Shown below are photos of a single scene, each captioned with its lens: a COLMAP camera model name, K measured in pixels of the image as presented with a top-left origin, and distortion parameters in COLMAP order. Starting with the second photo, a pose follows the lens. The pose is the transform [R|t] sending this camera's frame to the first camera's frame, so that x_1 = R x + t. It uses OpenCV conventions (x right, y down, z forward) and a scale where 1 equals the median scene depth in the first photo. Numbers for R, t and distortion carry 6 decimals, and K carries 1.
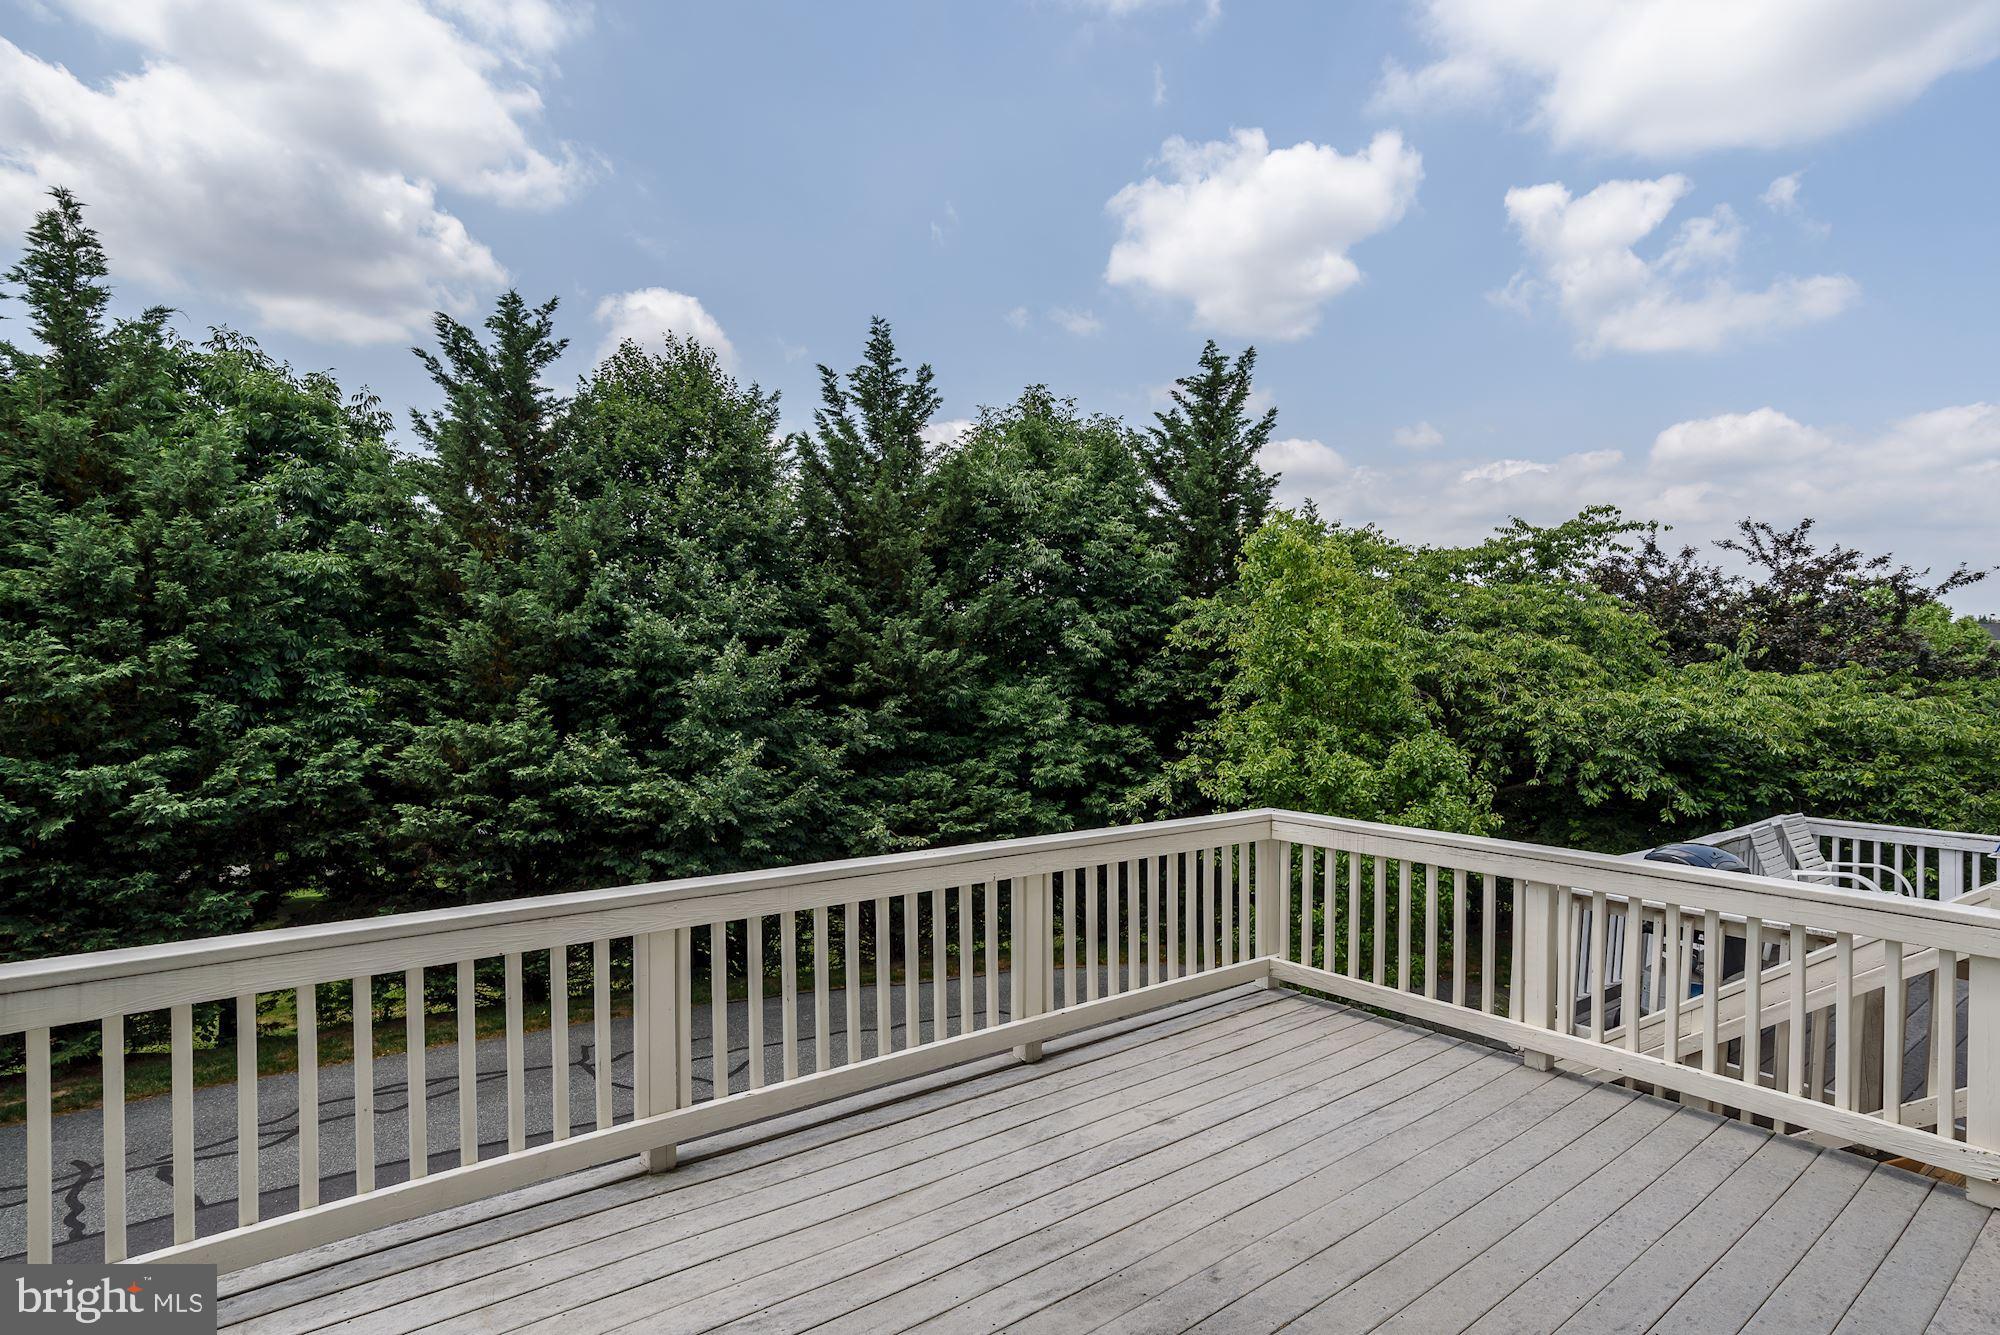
lens RADIAL K [[1012.4, 0, 1010.9], [0, 1012.4, 669.7], [0, 0, 1]] dist [-0.009742, 0.002476]
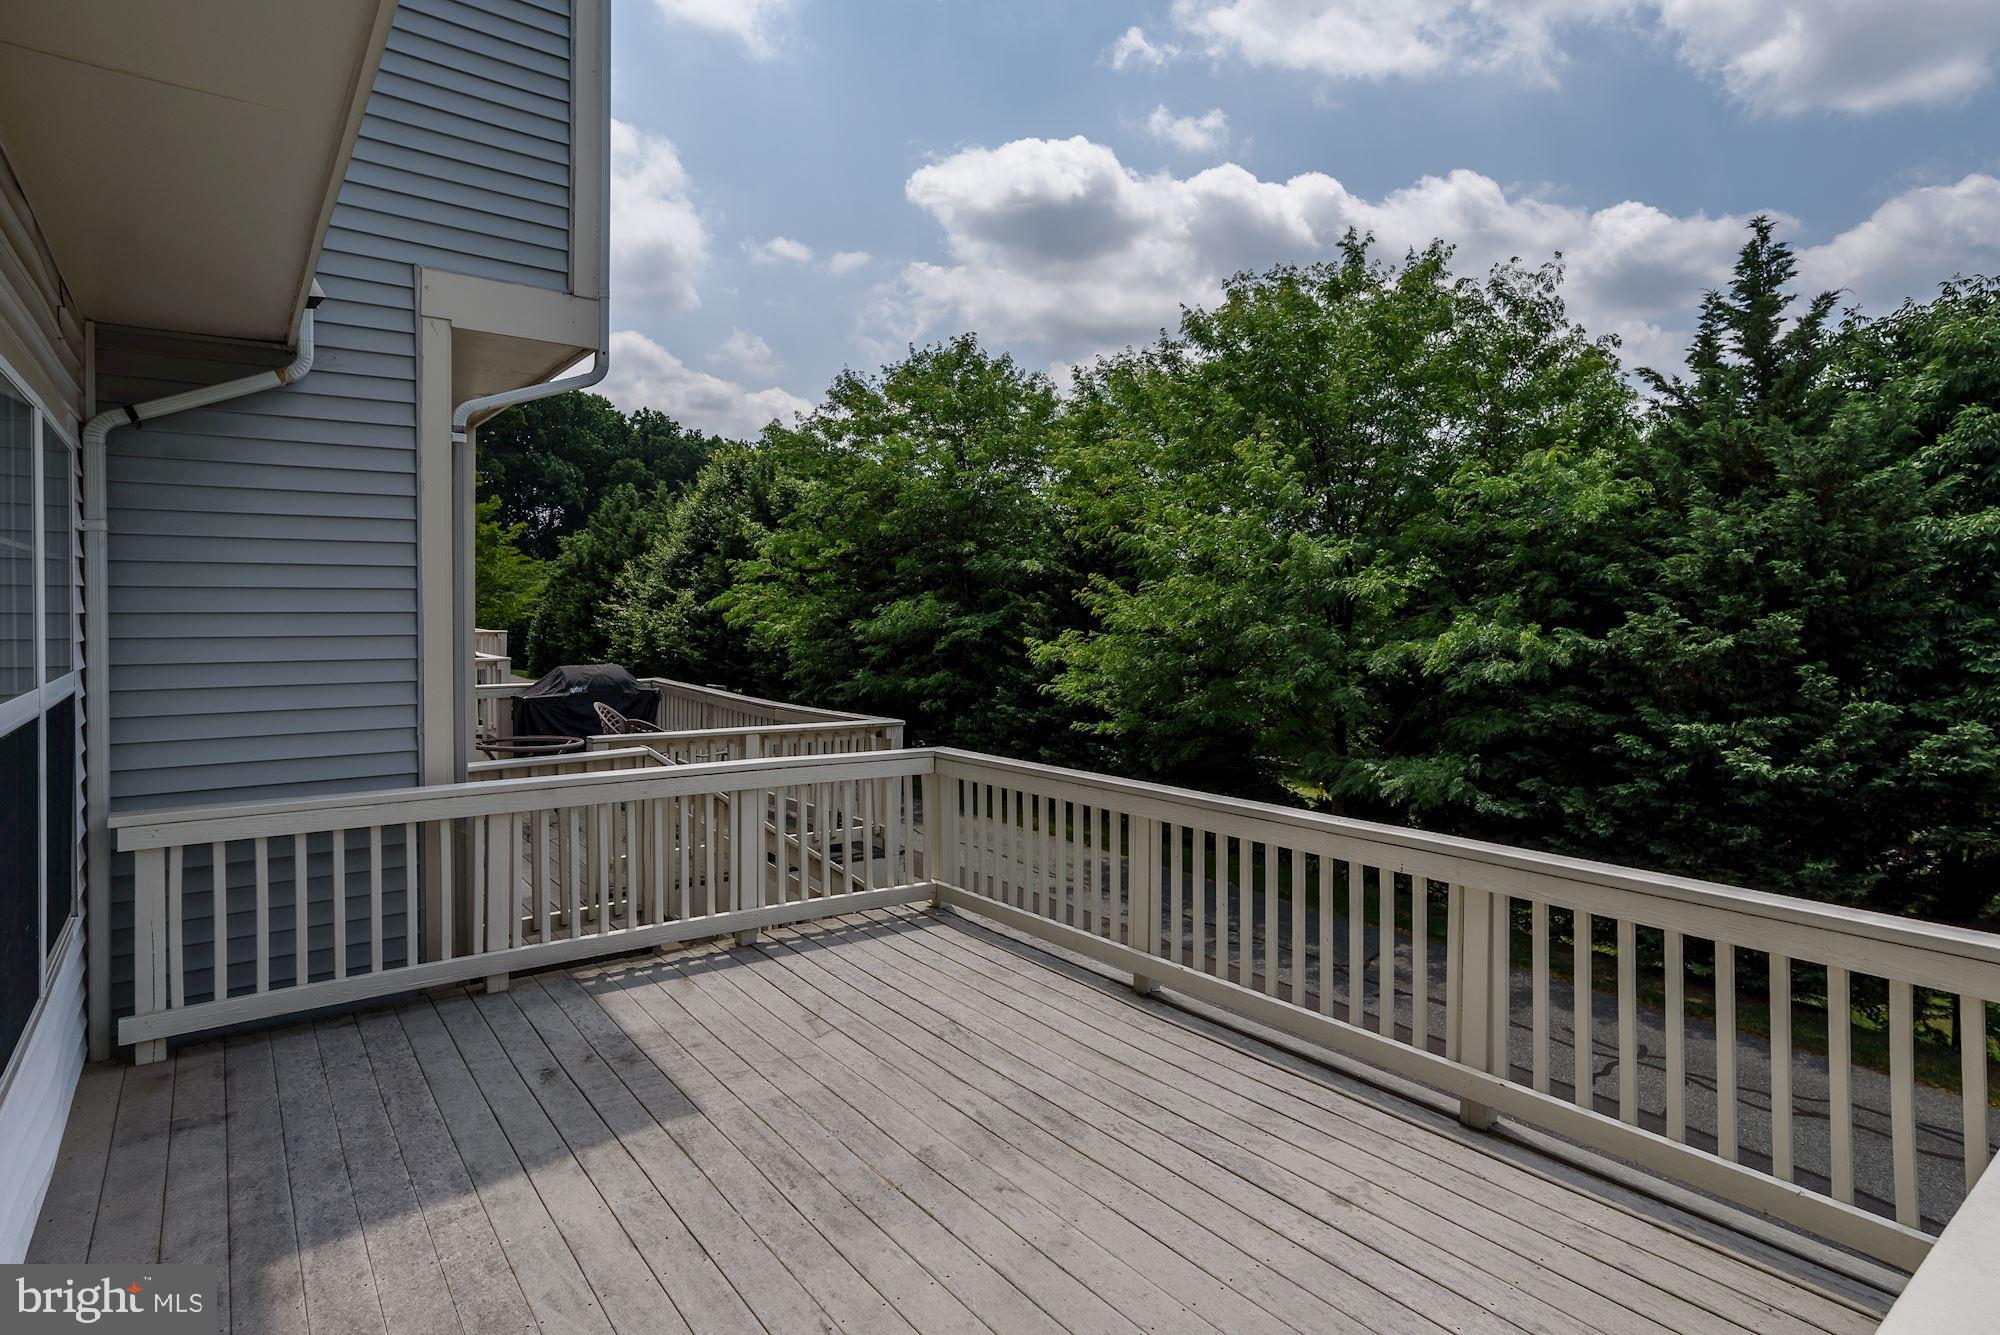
lens RADIAL K [[1012.4, 0, 1009.0], [0, 1012.4, 651.2], [0, 0, 1]] dist [-0.009742, 0.002476]
pose [[0.003021, 0.014301, -0.999893, 0.630532], [-0.009376, 0.999854, 0.014272, 0.008153], [0.999951, 0.009332, 0.003155, 0.498891]]
